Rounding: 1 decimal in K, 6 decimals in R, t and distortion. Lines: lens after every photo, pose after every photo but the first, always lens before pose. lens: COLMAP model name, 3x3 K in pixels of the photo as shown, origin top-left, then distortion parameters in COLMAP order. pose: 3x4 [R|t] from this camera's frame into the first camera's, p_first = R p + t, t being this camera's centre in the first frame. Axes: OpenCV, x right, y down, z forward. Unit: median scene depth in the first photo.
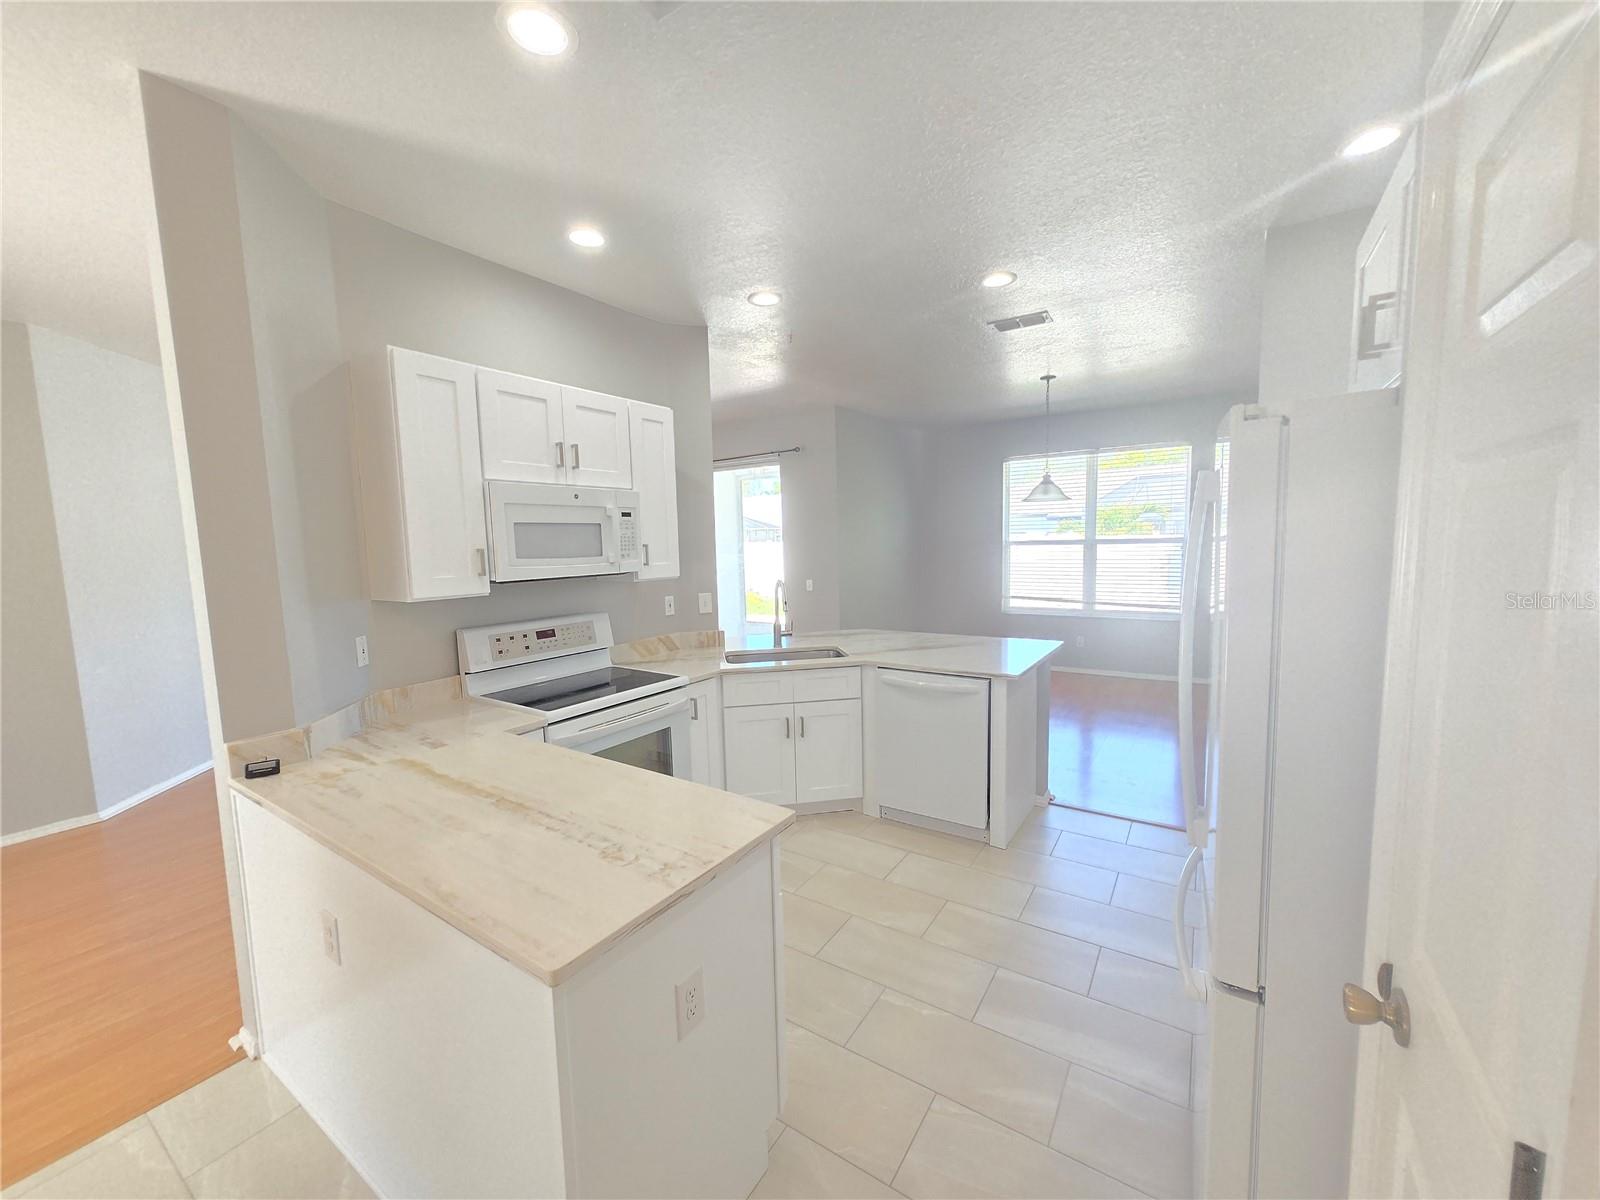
lens RADIAL K [[624.8, 0, 802.8], [0, 624.8, 600.2], [0, 0, 1]] dist [-0.001479, 0.001645]
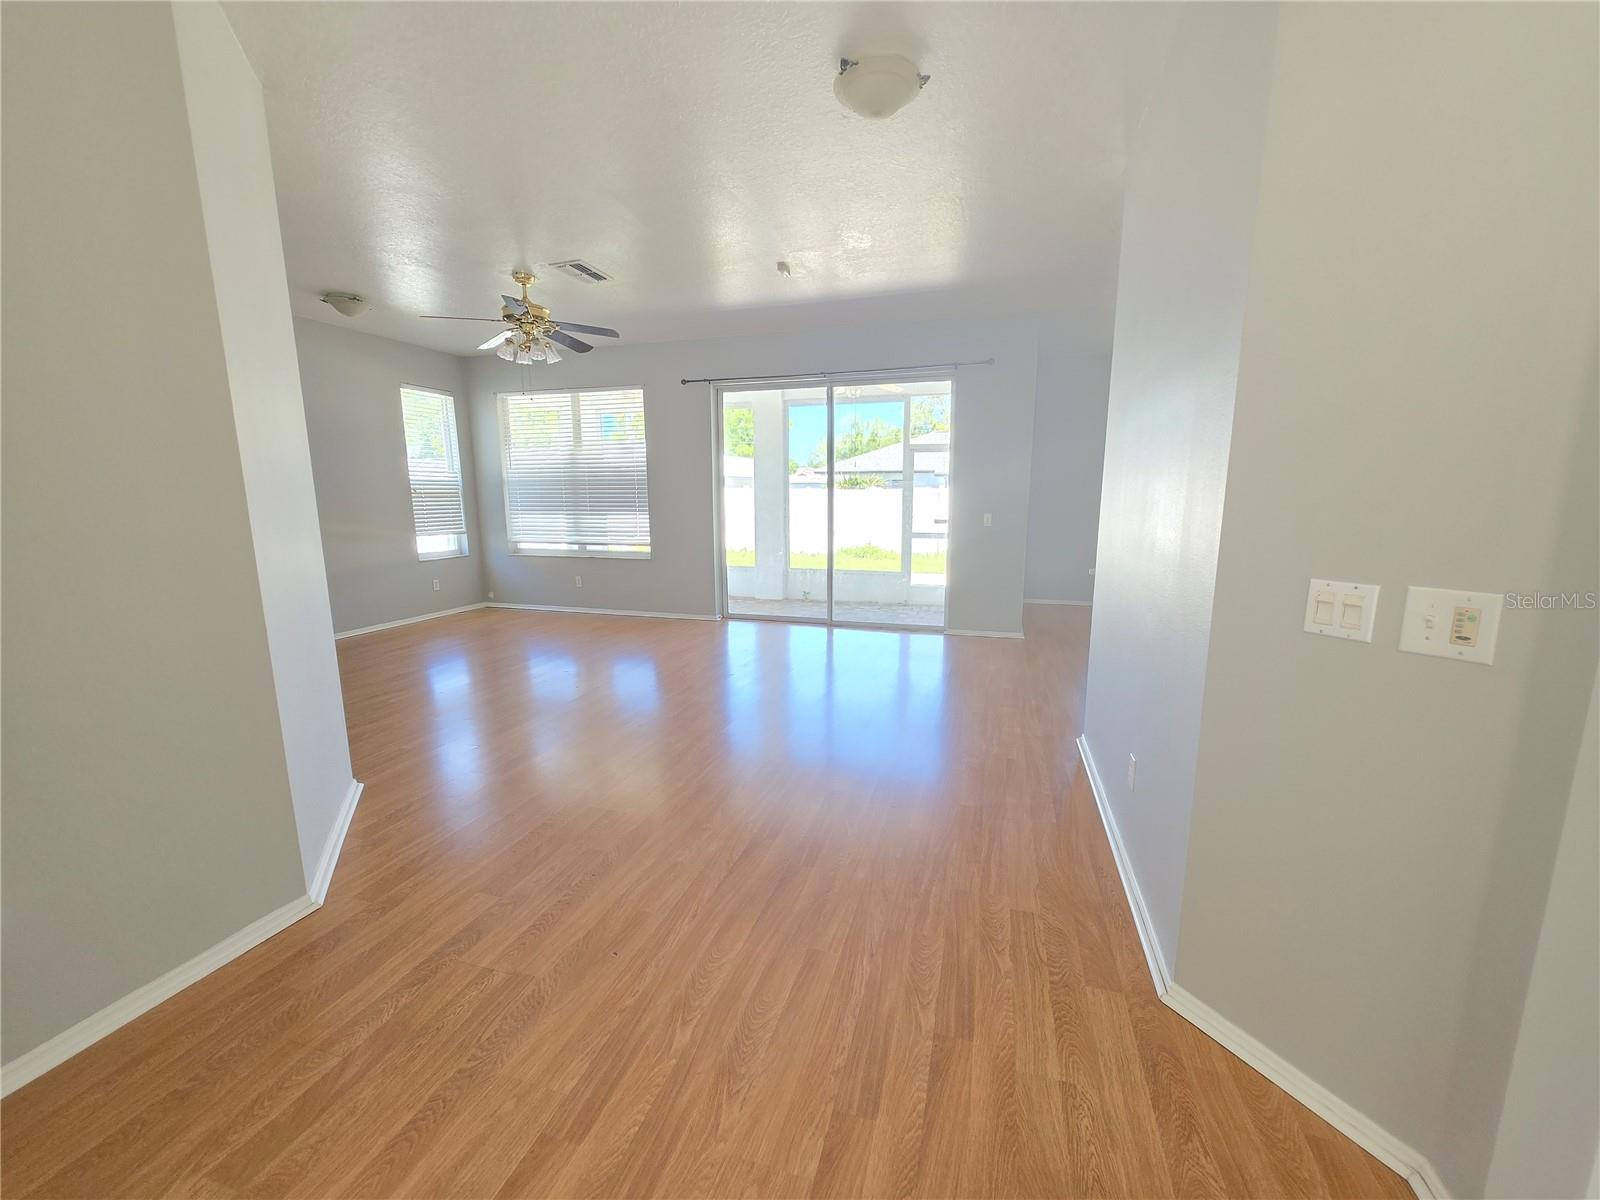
lens RADIAL K [[624.8, 0, 802.5], [0, 624.8, 607.4], [0, 0, 1]] dist [-0.001479, 0.001645]
pose [[0.958629, -0.024598, 0.283593, -0.819169], [0.002068, 0.996835, 0.079472, 0.046040], [-0.284650, -0.075598, 0.955646, 0.356508]]
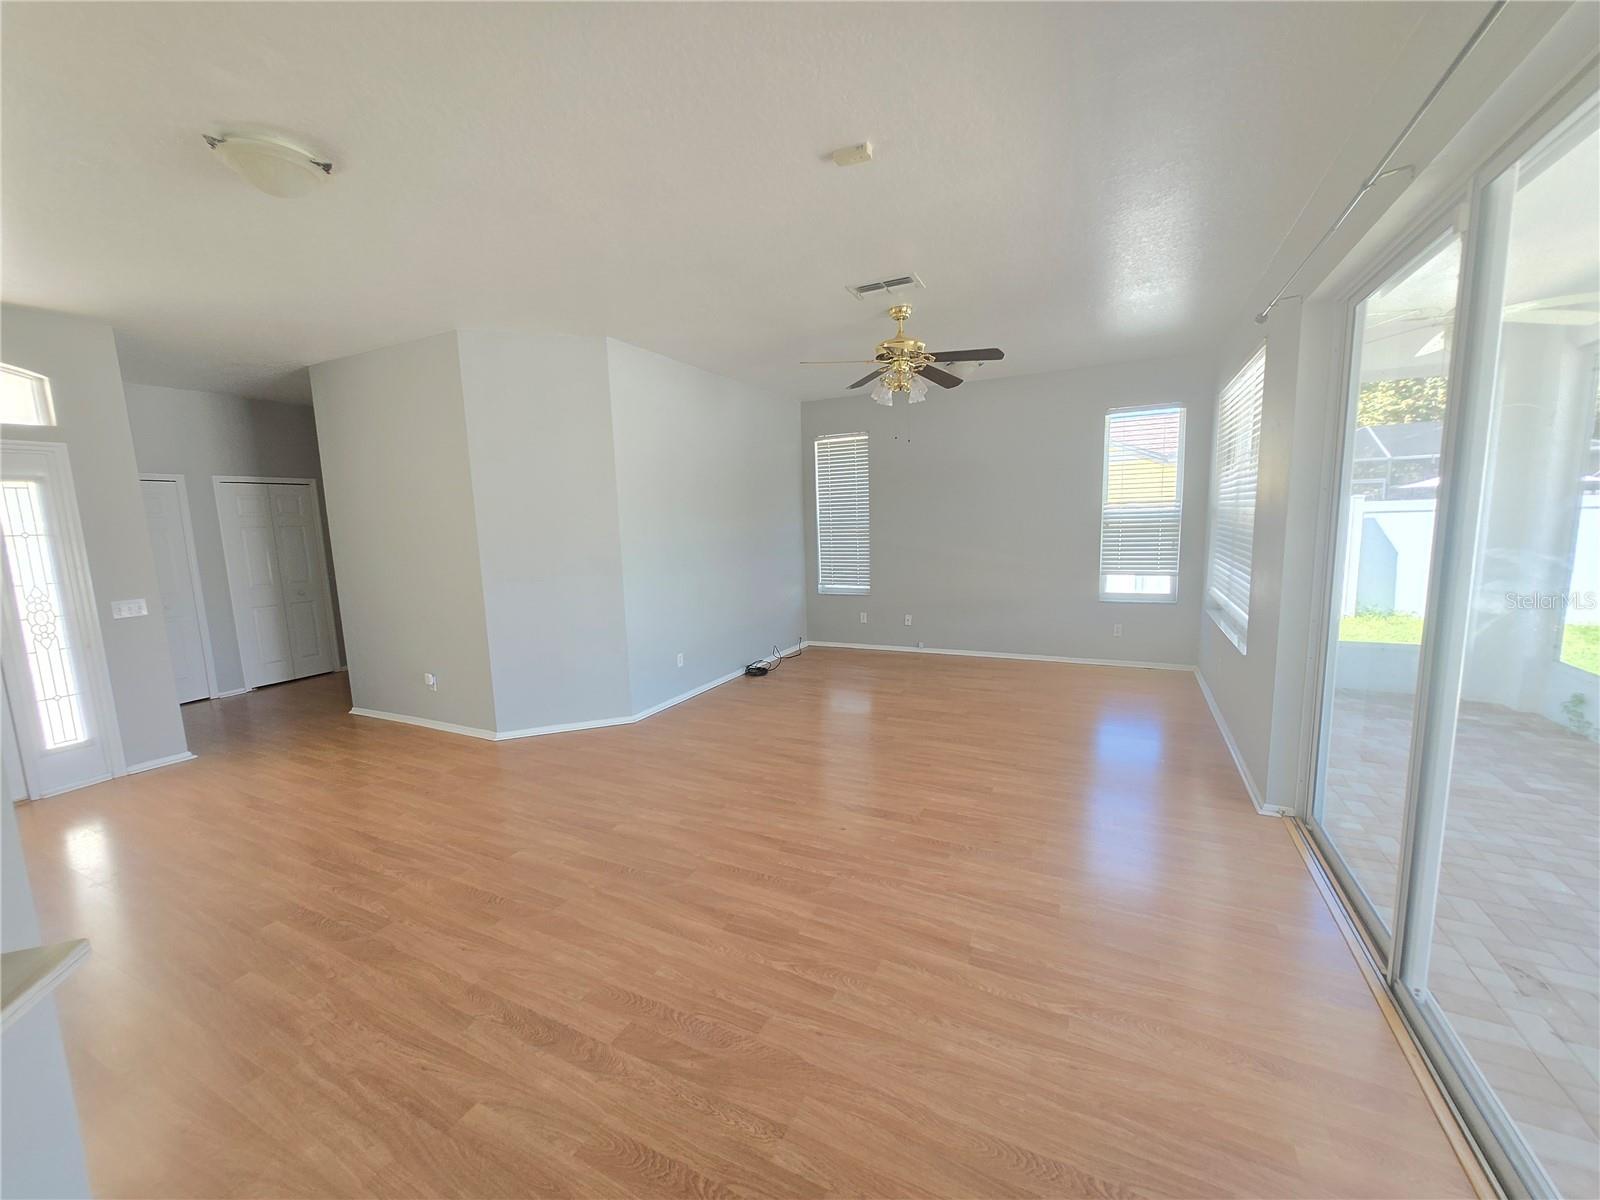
lens RADIAL K [[624.8, 0, 815.2], [0, 624.8, 605.1], [0, 0, 1]] dist [-0.001479, 0.001645]
pose [[0.135705, 0.161741, -0.977458, 0.108611], [-0.067485, 0.985802, 0.153753, -0.130688], [0.988448, 0.045099, 0.144694, 1.359008]]
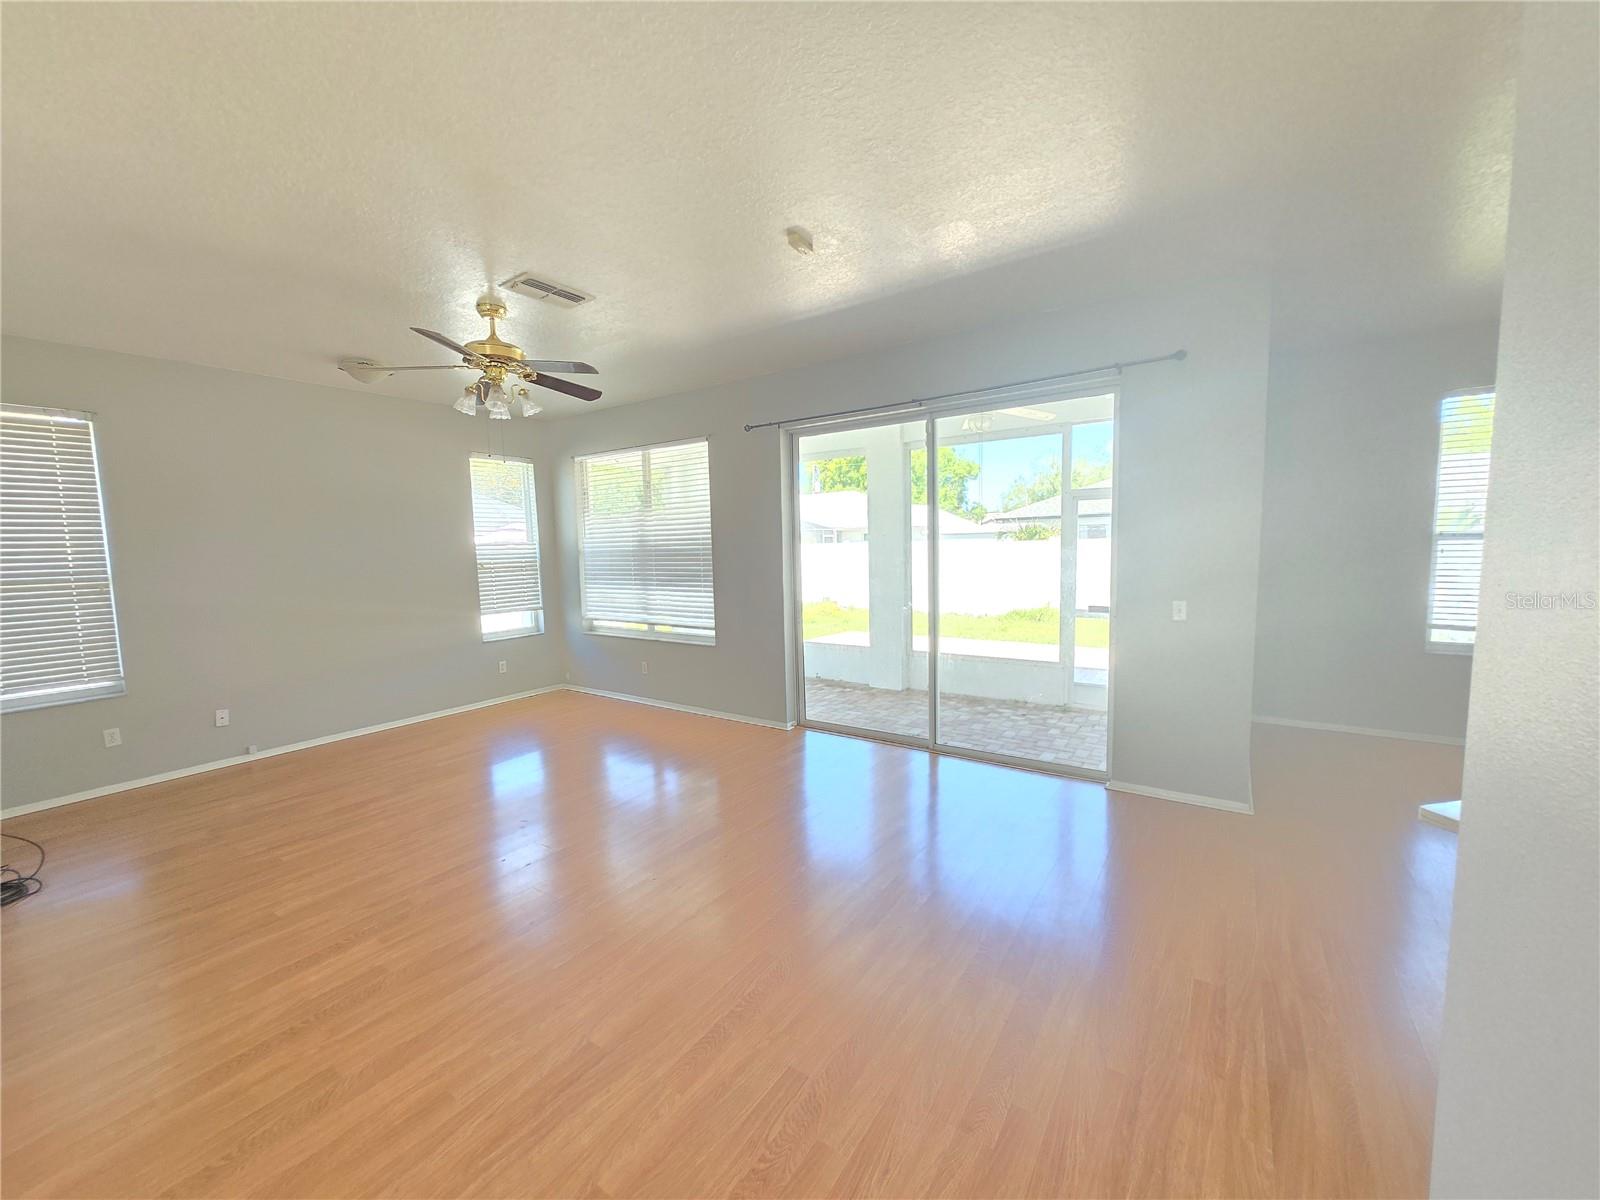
lens RADIAL K [[624.8, 0, 804.5], [0, 624.8, 608.1], [0, 0, 1]] dist [-0.001479, 0.001645]
pose [[0.999930, 0.004254, -0.011011, -0.514285], [-0.004174, 0.999965, 0.007264, -0.046529], [0.011042, -0.007218, 0.999913, 0.741201]]
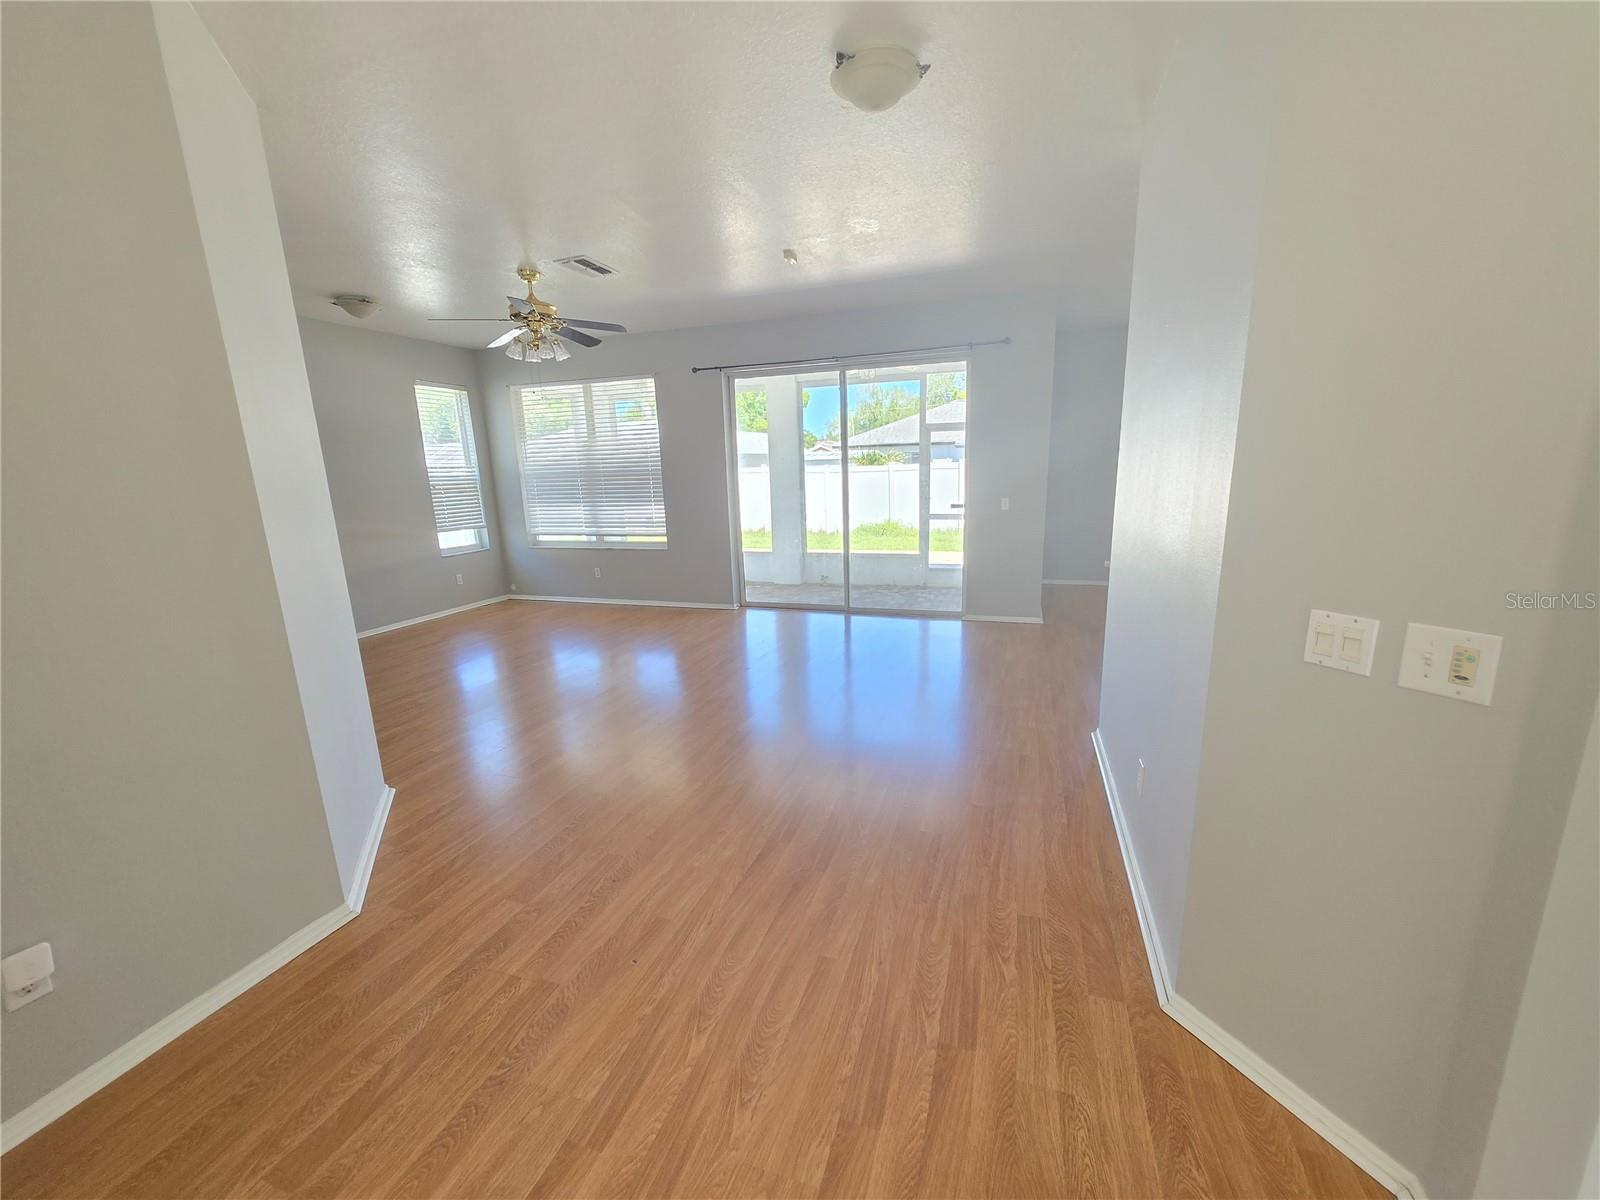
lens RADIAL K [[624.8, 0, 805.5], [0, 624.8, 611.8], [0, 0, 1]] dist [-0.001479, 0.001645]
pose [[0.966108, -0.058048, 0.251528, -0.805335], [0.026596, 0.991586, 0.126685, 0.011632], [-0.256765, -0.115702, 0.959523, 0.351370]]
